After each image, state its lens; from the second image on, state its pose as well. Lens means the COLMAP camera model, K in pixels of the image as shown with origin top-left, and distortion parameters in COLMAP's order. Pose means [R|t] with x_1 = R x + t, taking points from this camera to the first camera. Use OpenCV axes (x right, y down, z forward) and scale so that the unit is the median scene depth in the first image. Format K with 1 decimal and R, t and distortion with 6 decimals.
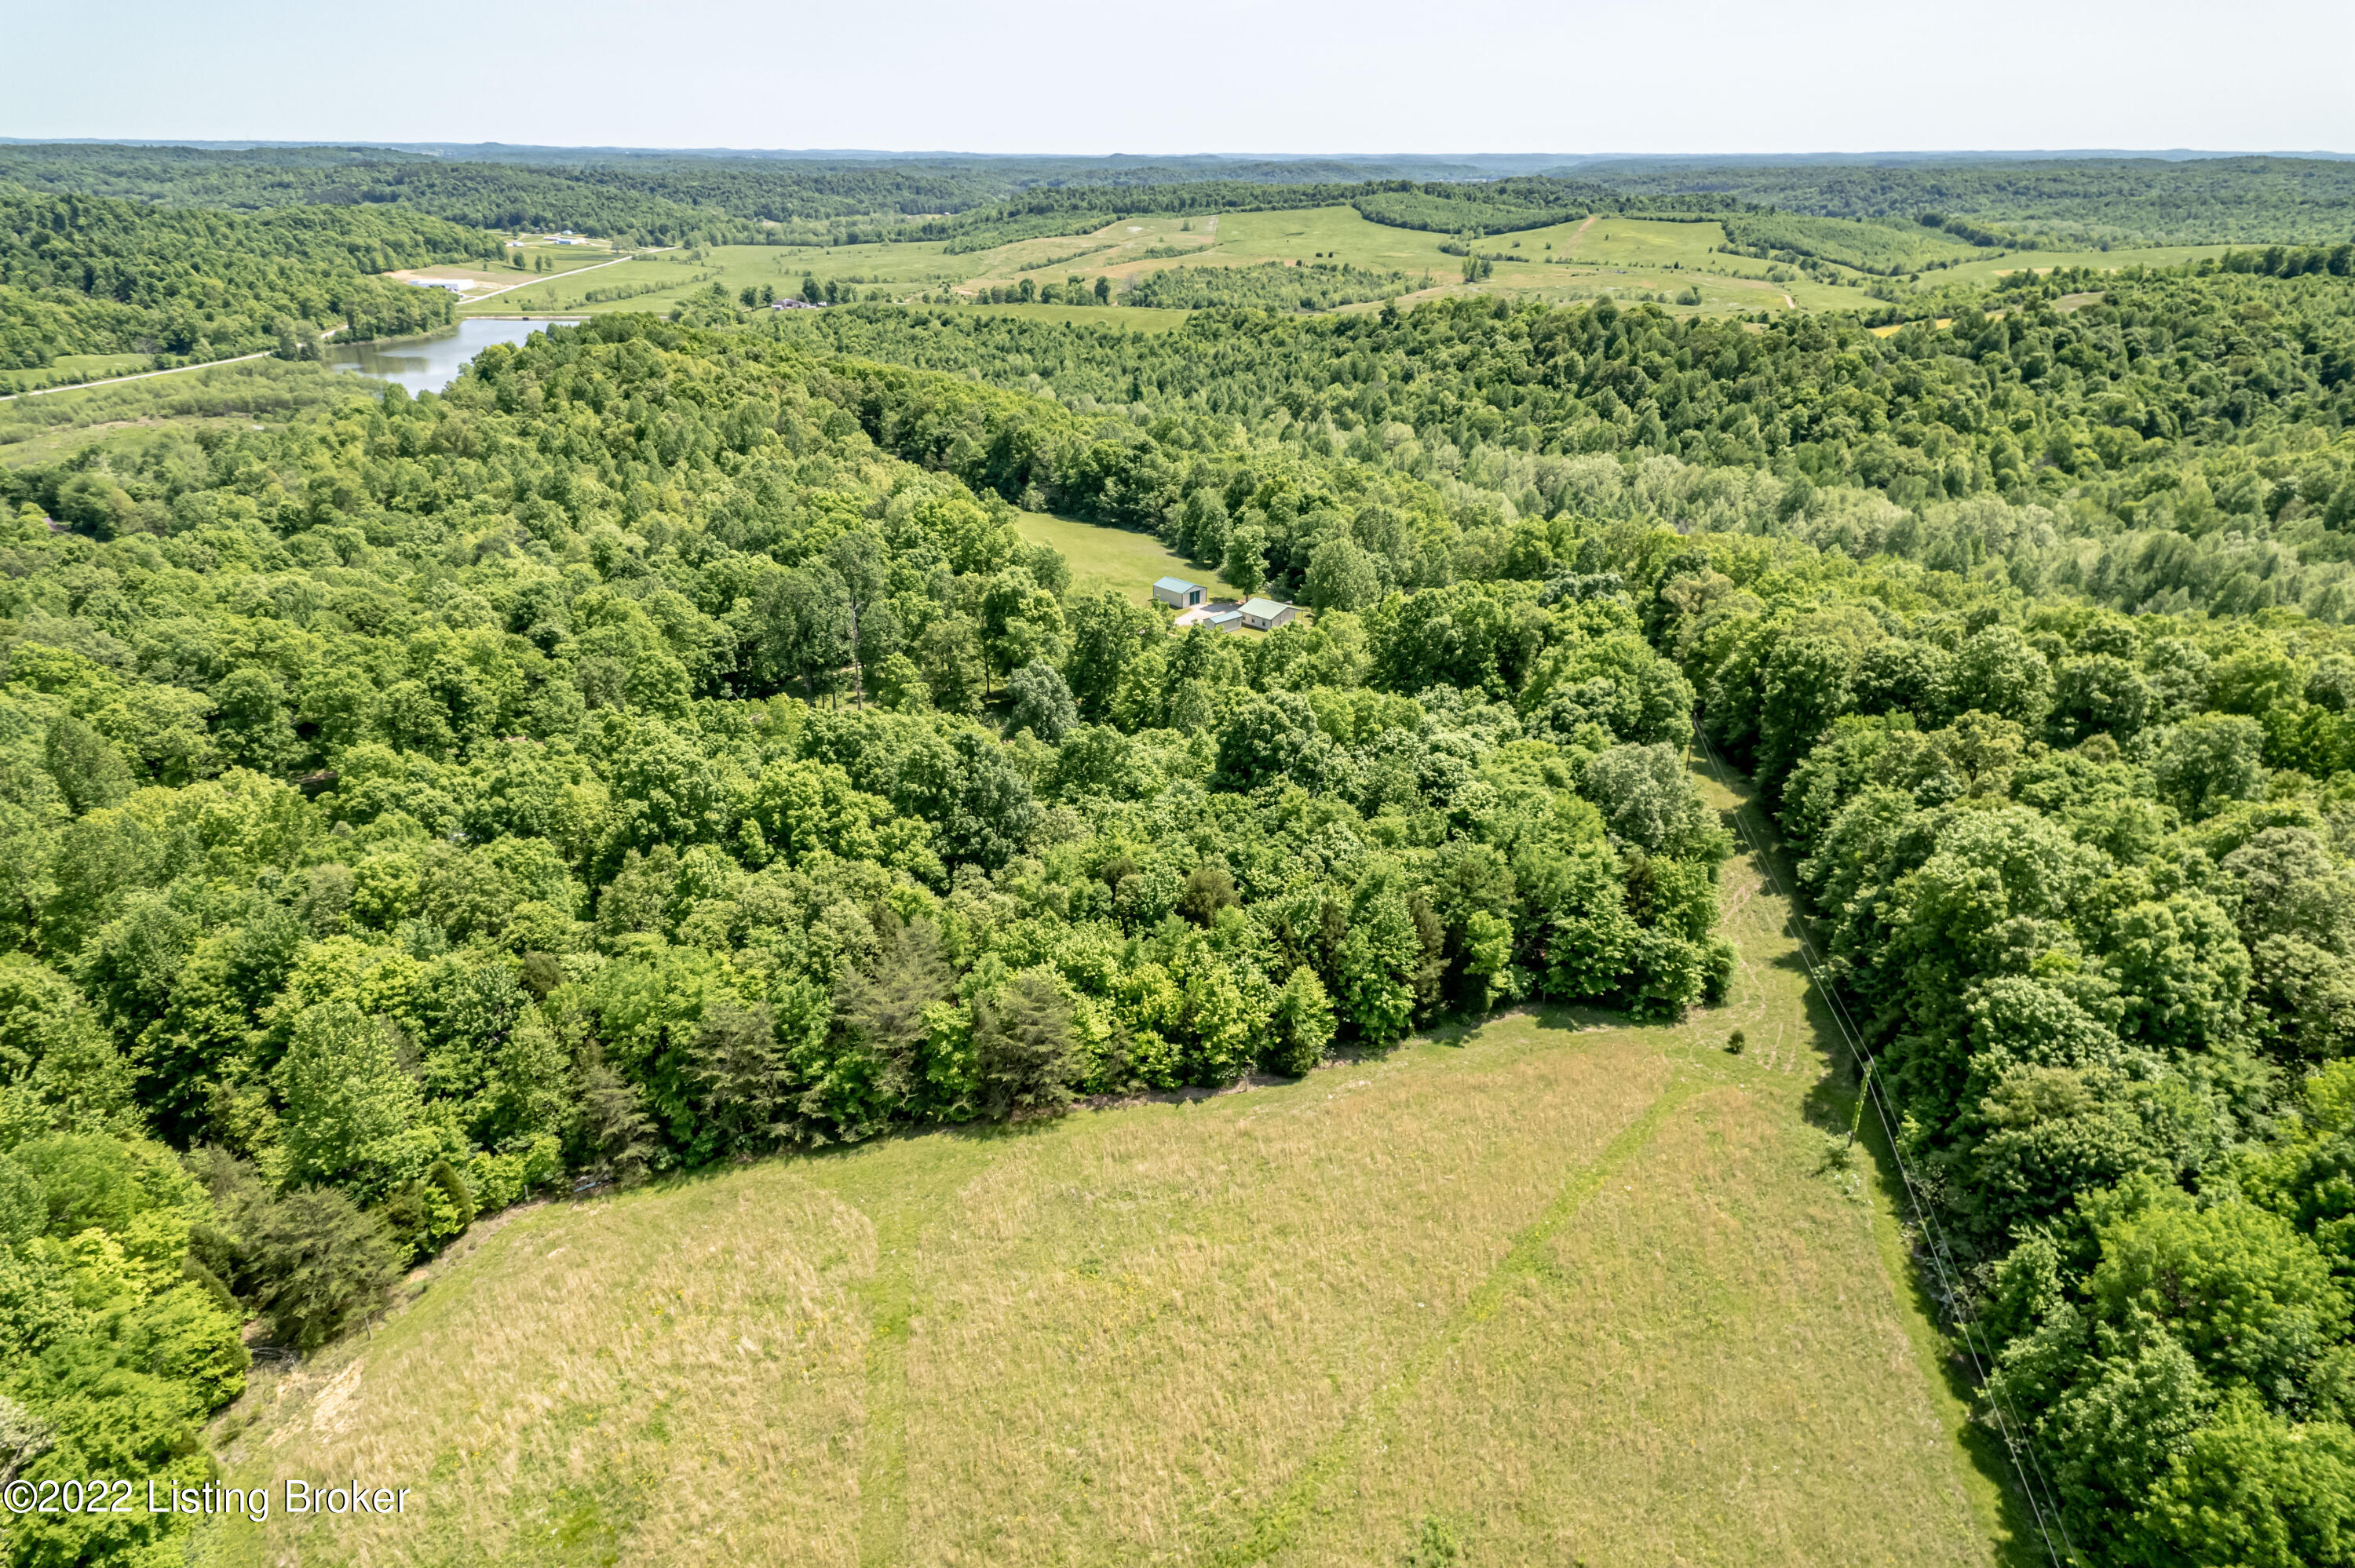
lens RADIAL K [[1473.6, 0, 1179.6], [0, 1473.6, 806.2], [0, 0, 1]] dist [0.092122, -0.067842]
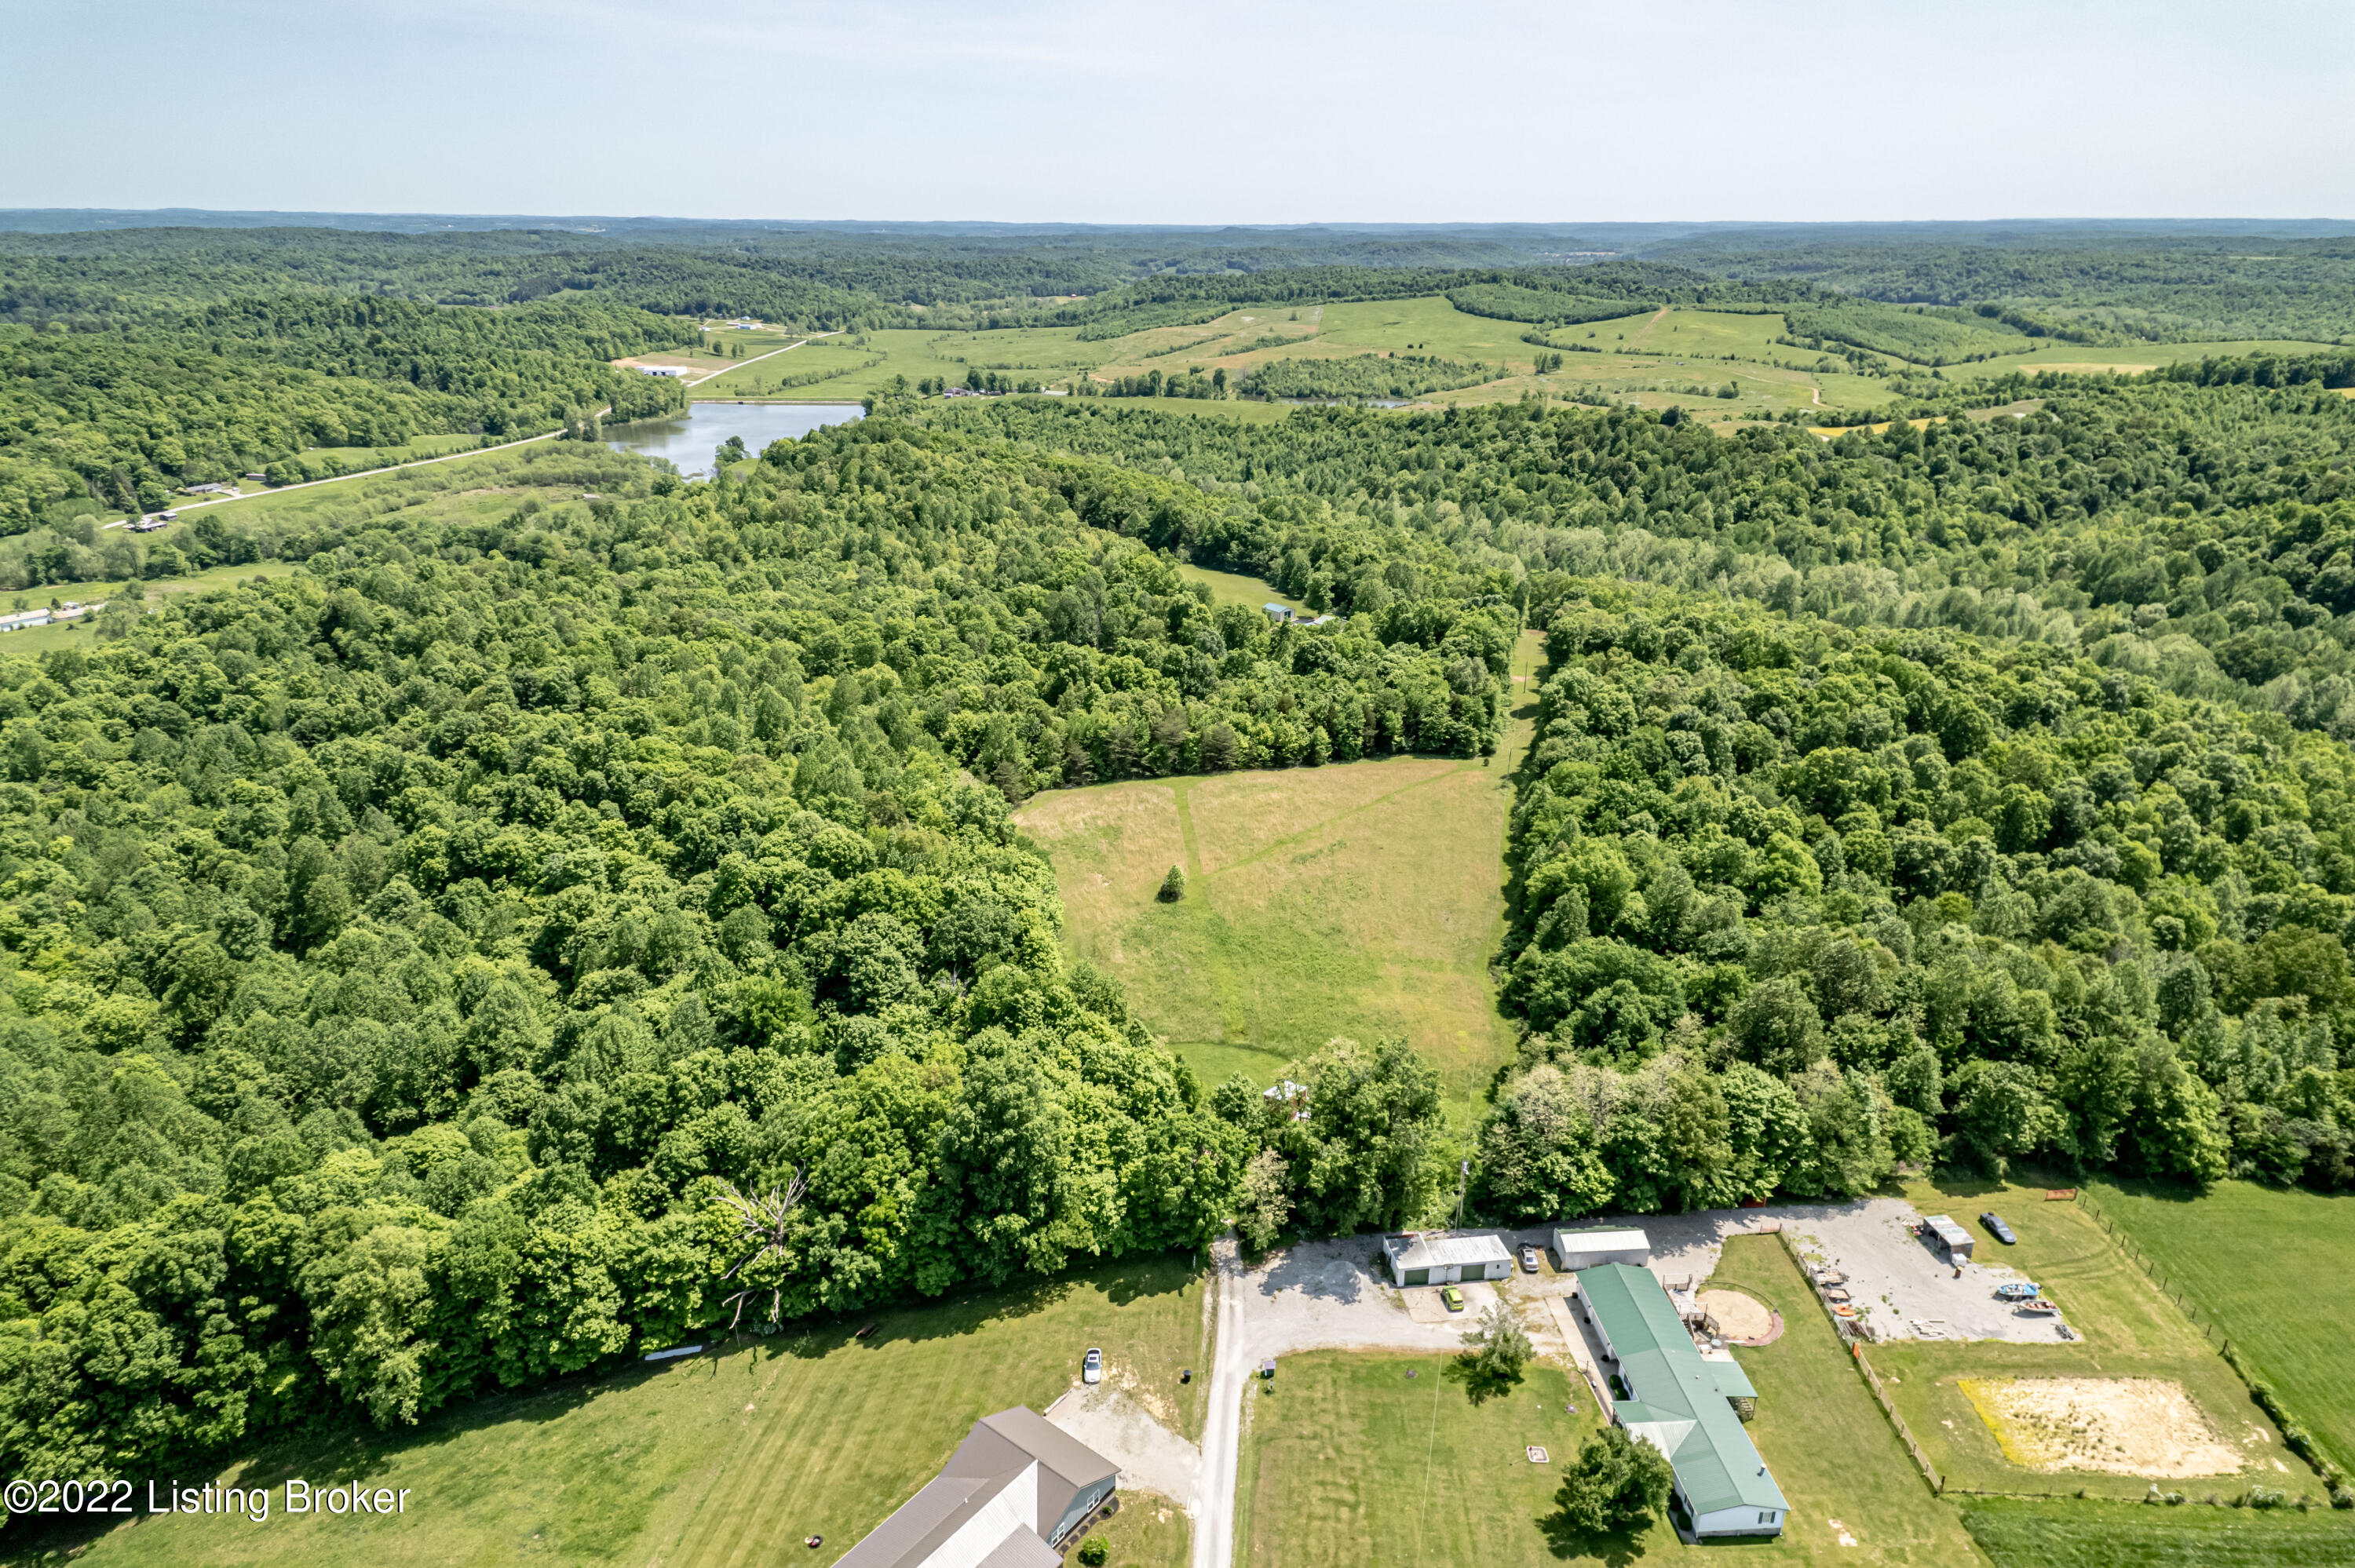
lens RADIAL K [[1454.8, 0, 1176.8], [0, 1454.8, 804.3], [0, 0, 1]] dist [0.095177, -0.073582]
pose [[0.997424, 0.025236, -0.067142, 0.000864], [-0.027742, 0.998943, -0.036652, 0.067694], [0.066146, 0.038420, 0.997070, -0.315959]]
